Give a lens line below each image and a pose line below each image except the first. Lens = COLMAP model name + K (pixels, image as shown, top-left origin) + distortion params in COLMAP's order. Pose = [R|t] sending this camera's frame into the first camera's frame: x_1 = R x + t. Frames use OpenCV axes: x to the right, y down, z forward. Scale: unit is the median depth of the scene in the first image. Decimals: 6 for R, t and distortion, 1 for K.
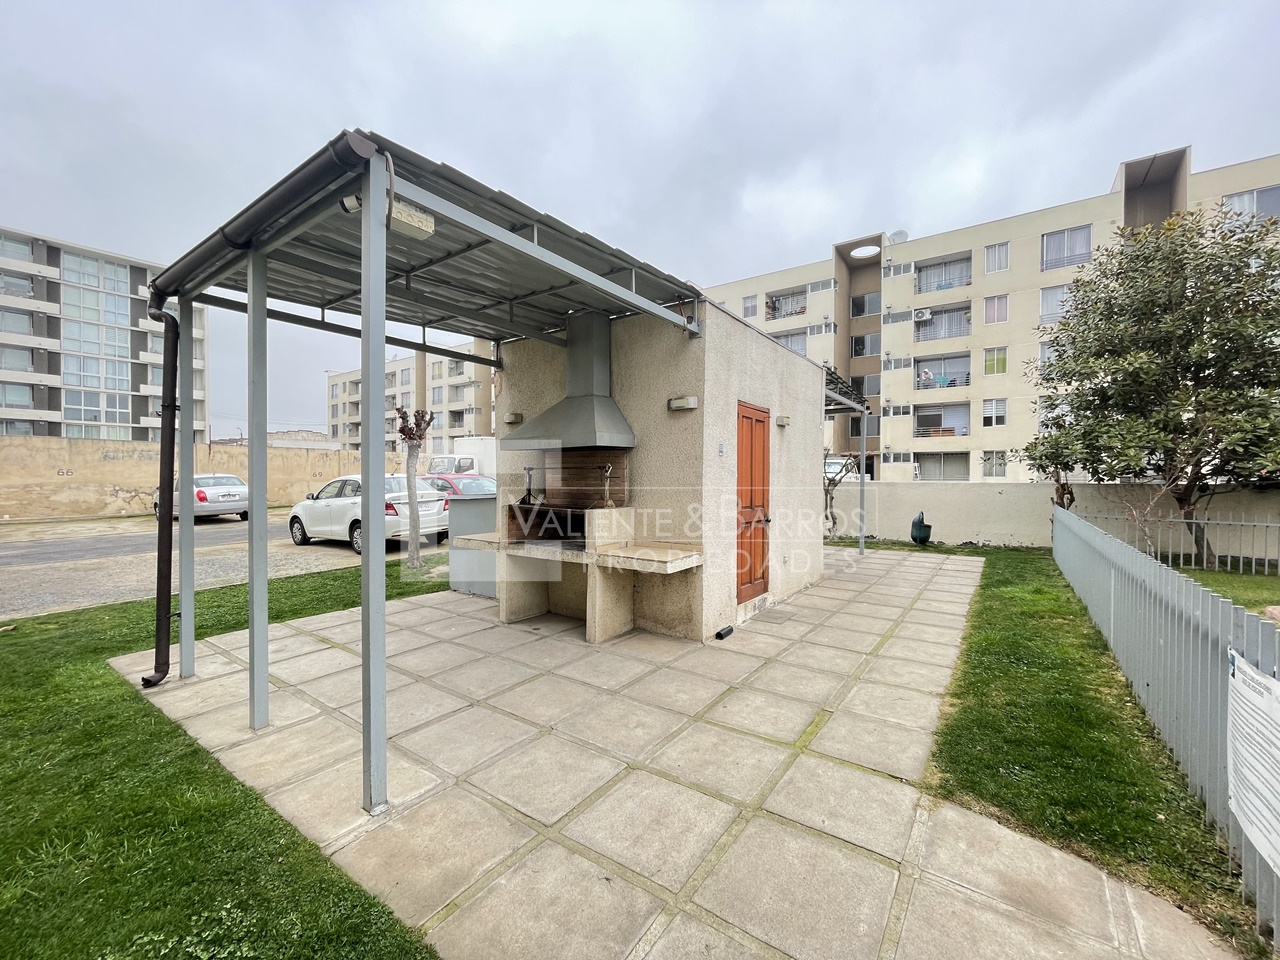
lens RADIAL K [[514.4, 0, 635.8], [0, 514.4, 481.5], [0, 0, 1]] dist [0.001231, 0.000370]
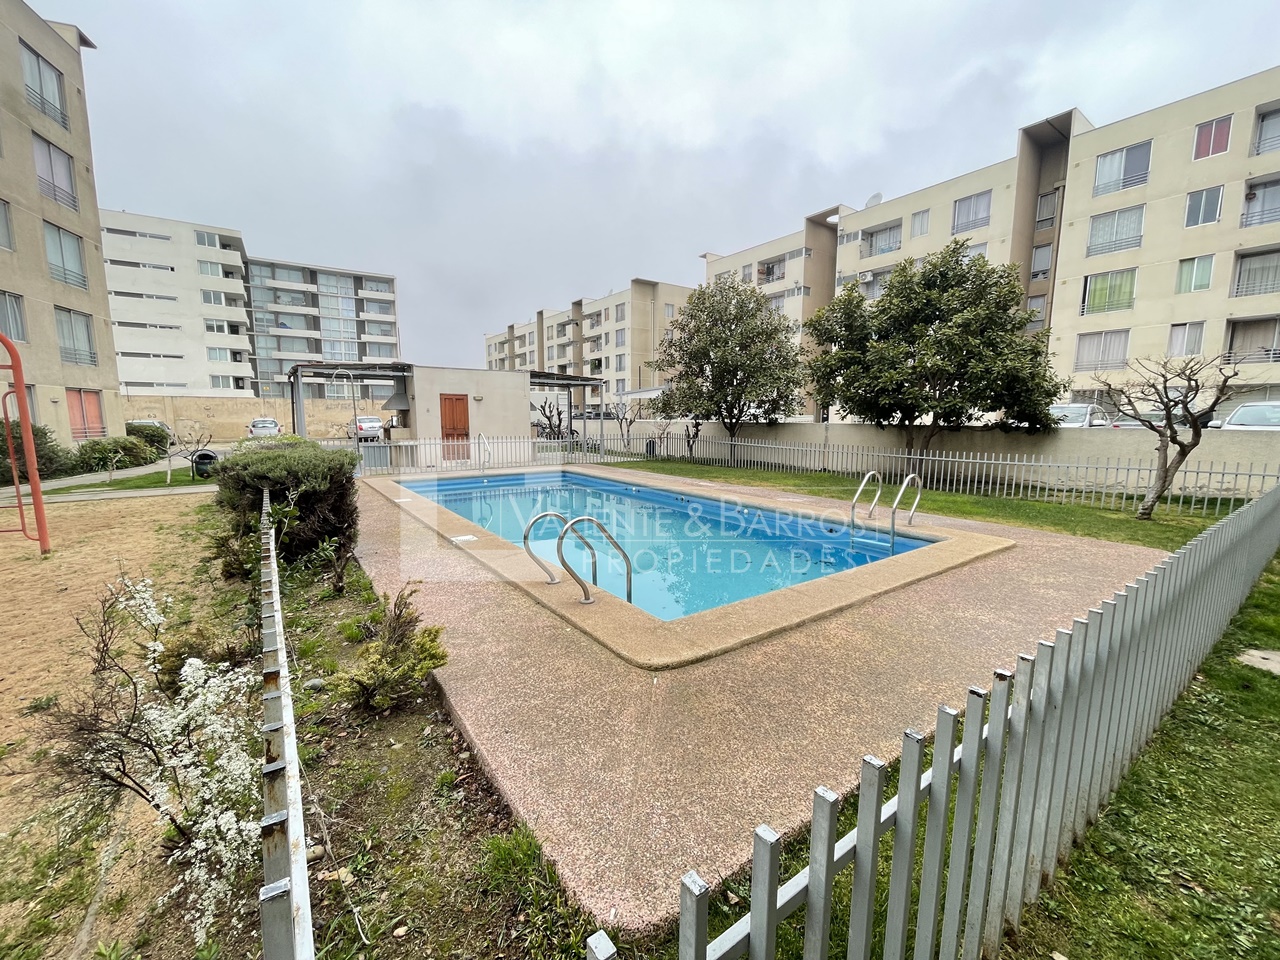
lens RADIAL K [[514.4, 0, 640.4], [0, 514.4, 482.0], [0, 0, 1]] dist [0.001231, 0.000370]
pose [[0.947165, 0.039125, -0.318350, 0.407139], [-0.001778, 0.993158, 0.116766, 0.001091], [0.320740, -0.110031, 0.940754, -0.272364]]
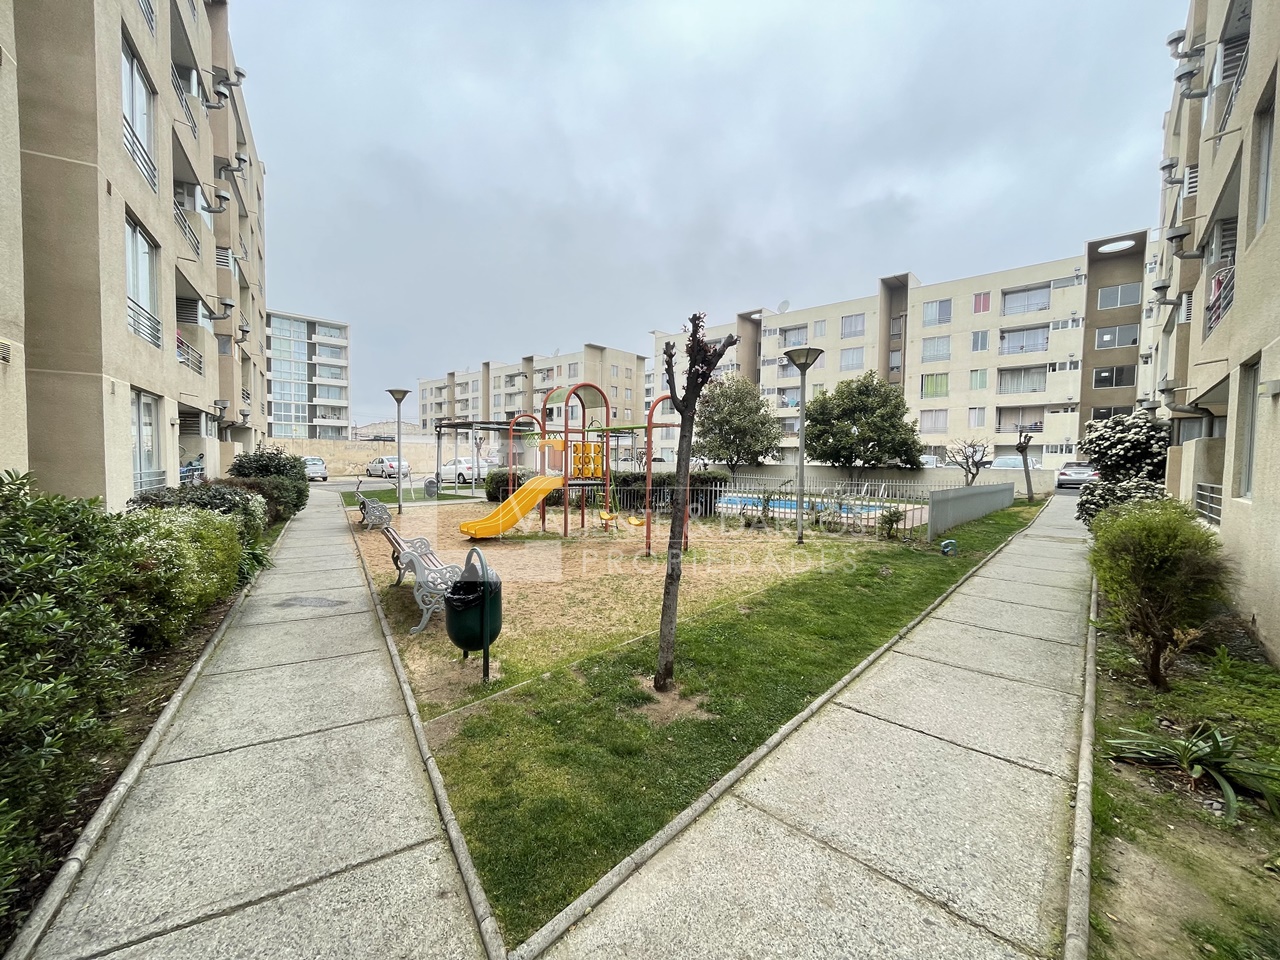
lens RADIAL K [[514.4, 0, 639.3], [0, 514.4, 483.4], [0, 0, 1]] dist [0.001231, 0.000370]
pose [[0.993742, 0.015312, -0.110646, 0.258526], [-0.011478, 0.999314, 0.035205, 0.006300], [0.111109, -0.033715, 0.993236, -0.584092]]
